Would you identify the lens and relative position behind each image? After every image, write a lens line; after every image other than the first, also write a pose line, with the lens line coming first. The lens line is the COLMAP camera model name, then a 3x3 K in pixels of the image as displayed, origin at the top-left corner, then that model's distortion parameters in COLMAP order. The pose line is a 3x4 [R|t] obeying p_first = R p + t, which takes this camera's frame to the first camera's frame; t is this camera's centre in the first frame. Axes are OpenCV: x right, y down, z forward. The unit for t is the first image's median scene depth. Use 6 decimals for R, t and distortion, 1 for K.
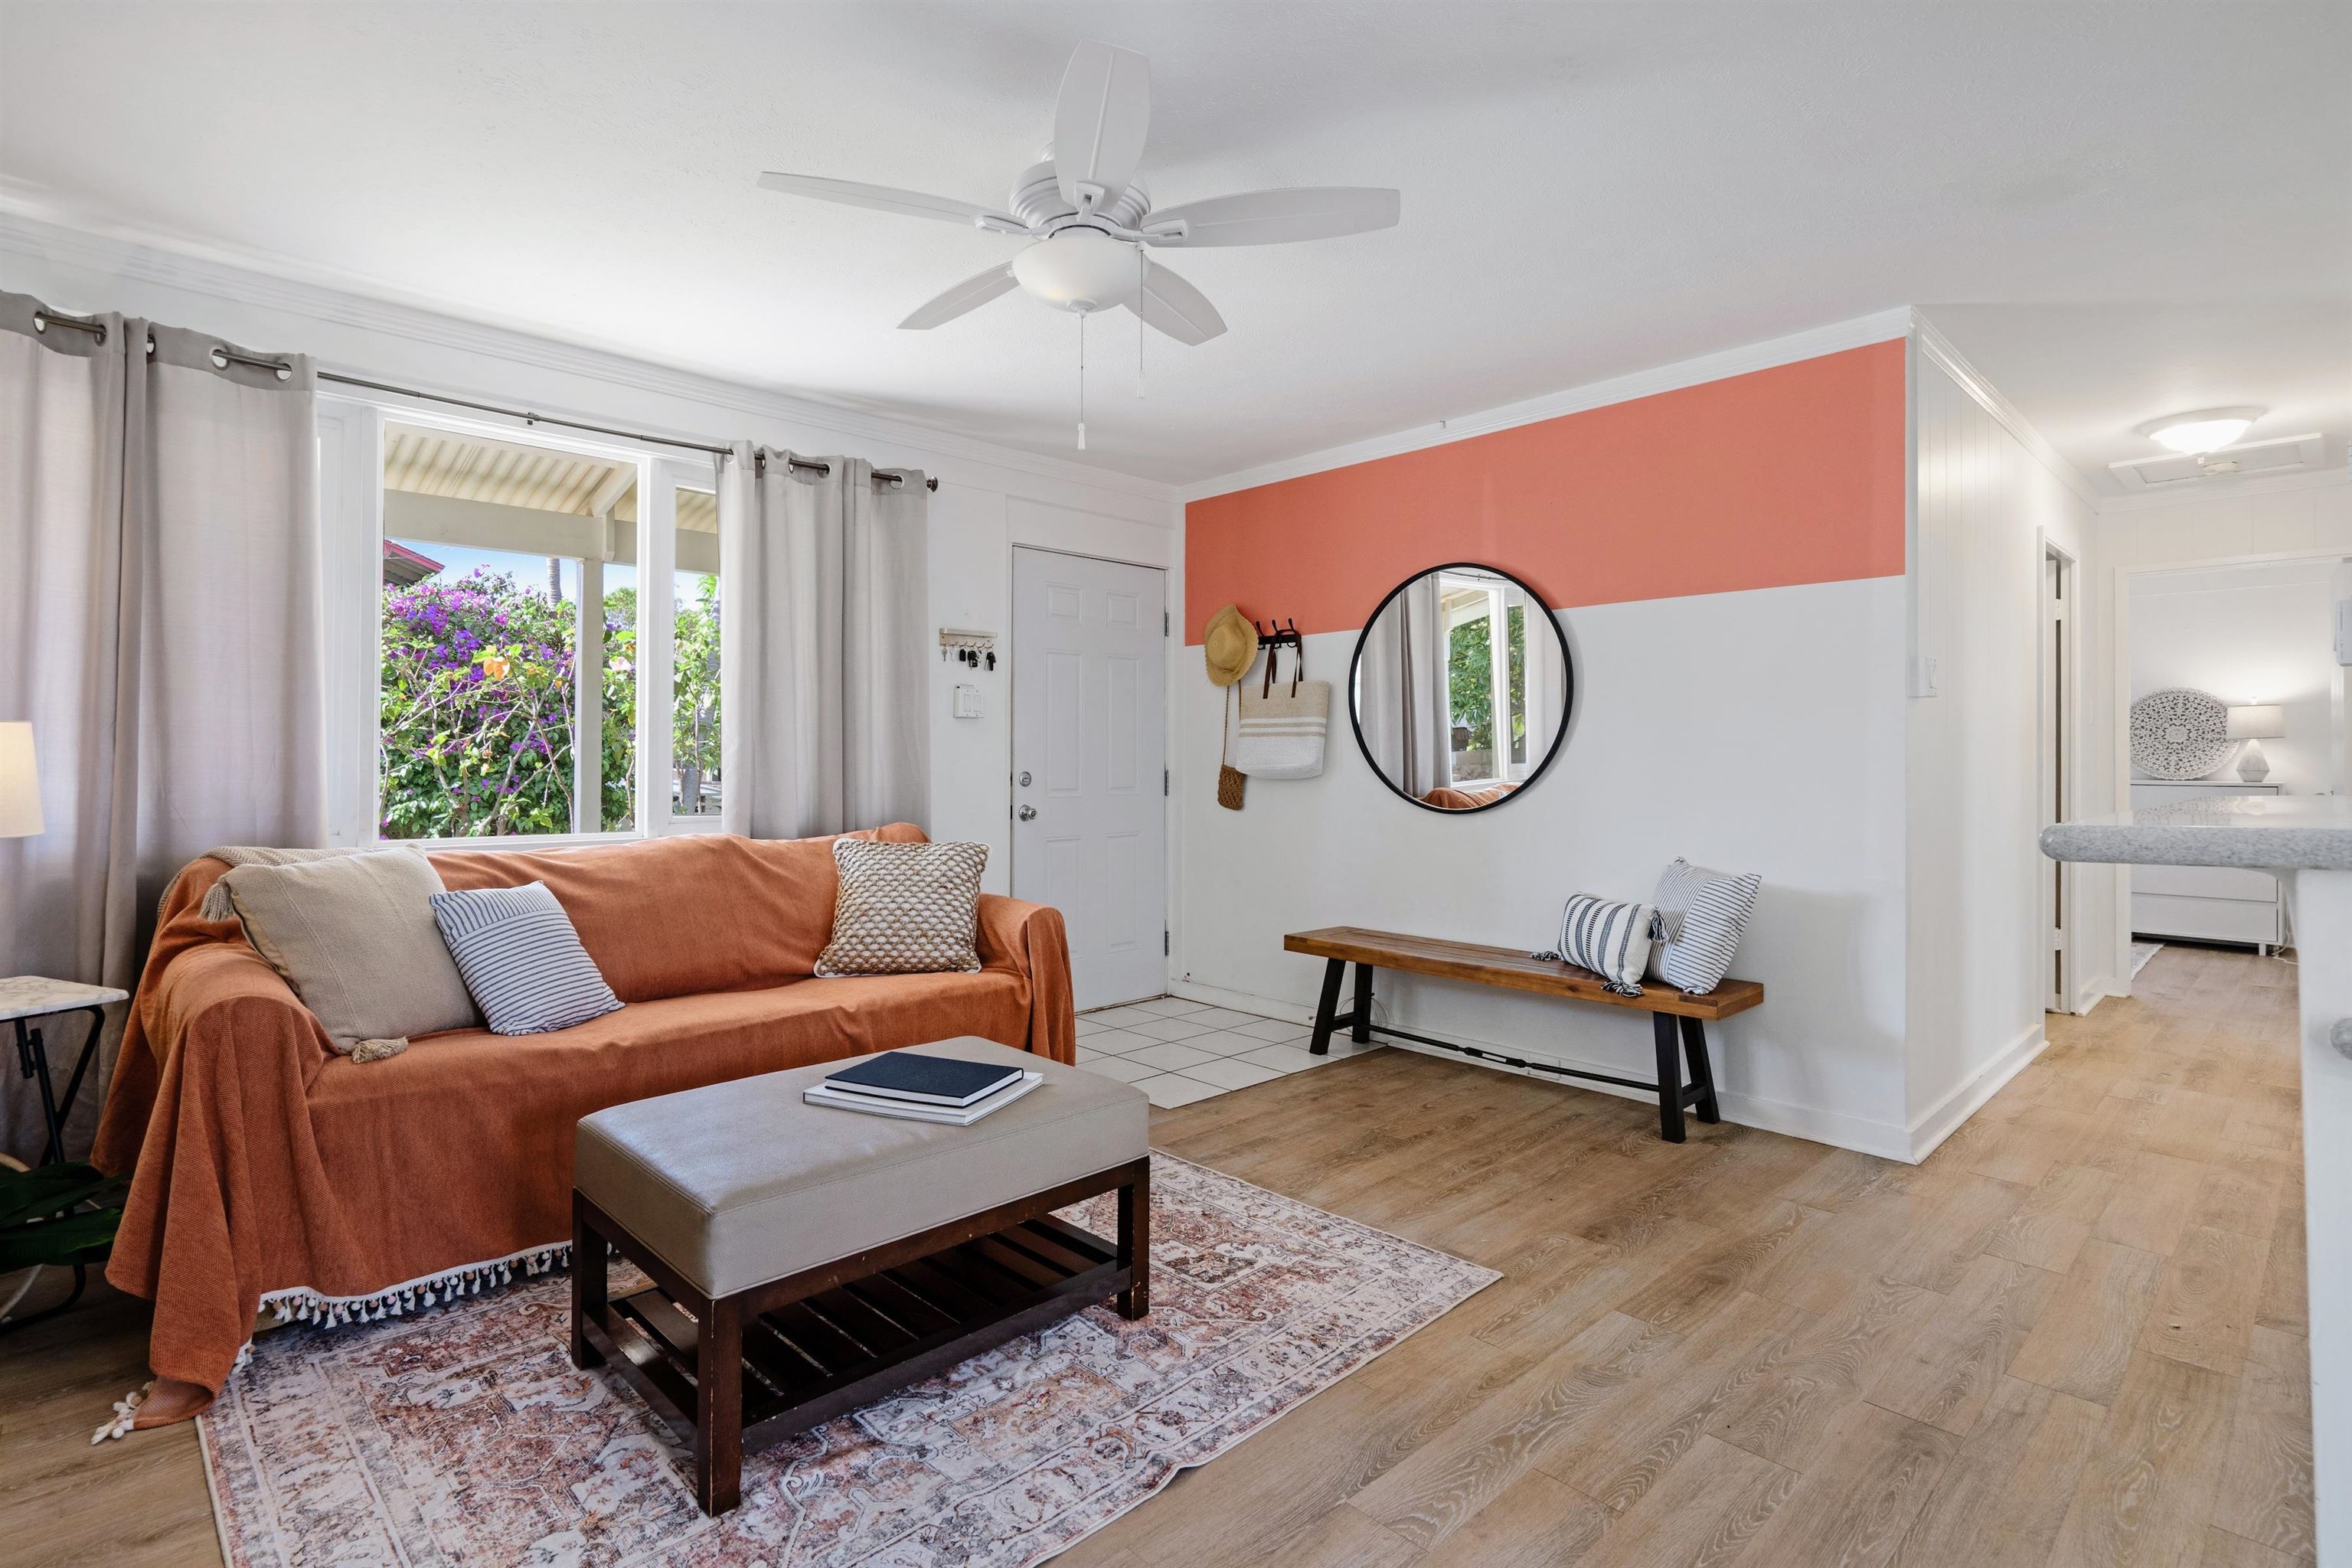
lens RADIAL K [[1123.5, 0, 1089.4], [0, 1123.5, 759.8], [0, 0, 1]] dist [-0.004978, 0.000469]
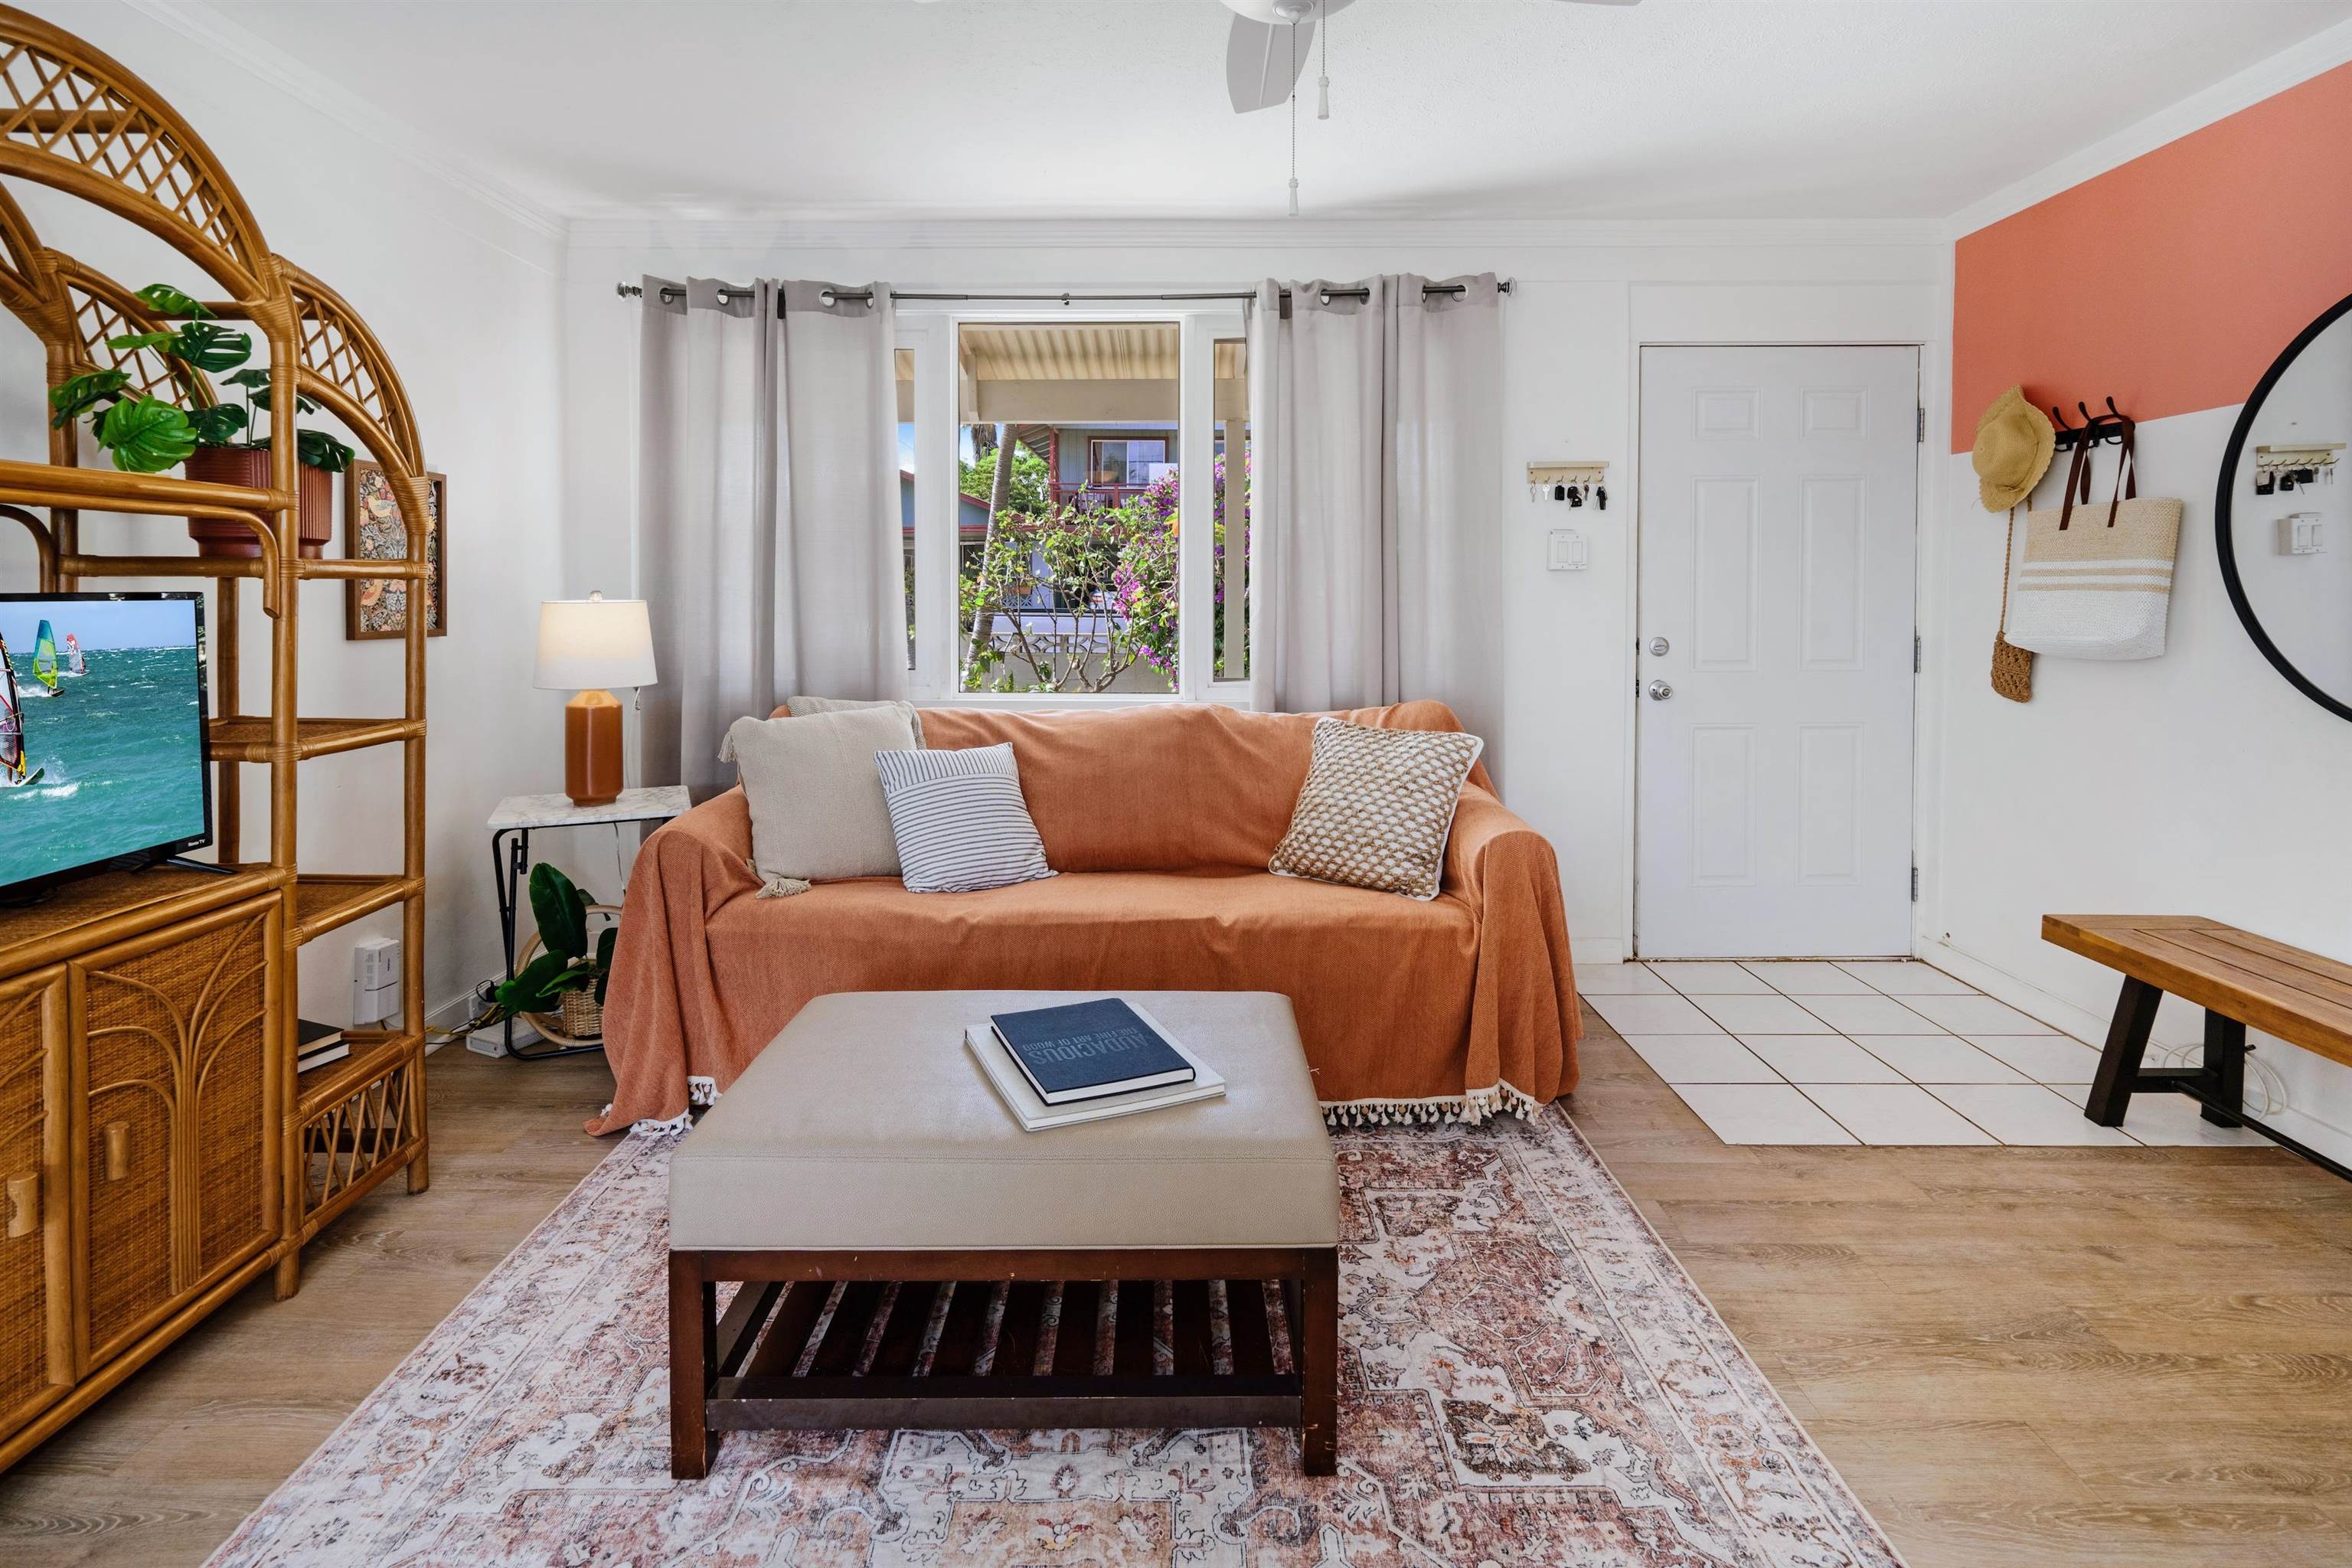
lens RADIAL K [[1086.6, 0, 1191.1], [0, 1086.6, 635.0], [0, 0, 1]] dist [-0.003207, 0.000658]
pose [[0.743810, 0.022973, -0.667996, 0.336638], [0.002514, 0.999306, 0.037166, -0.033052], [0.668386, -0.029324, 0.743236, 0.378458]]
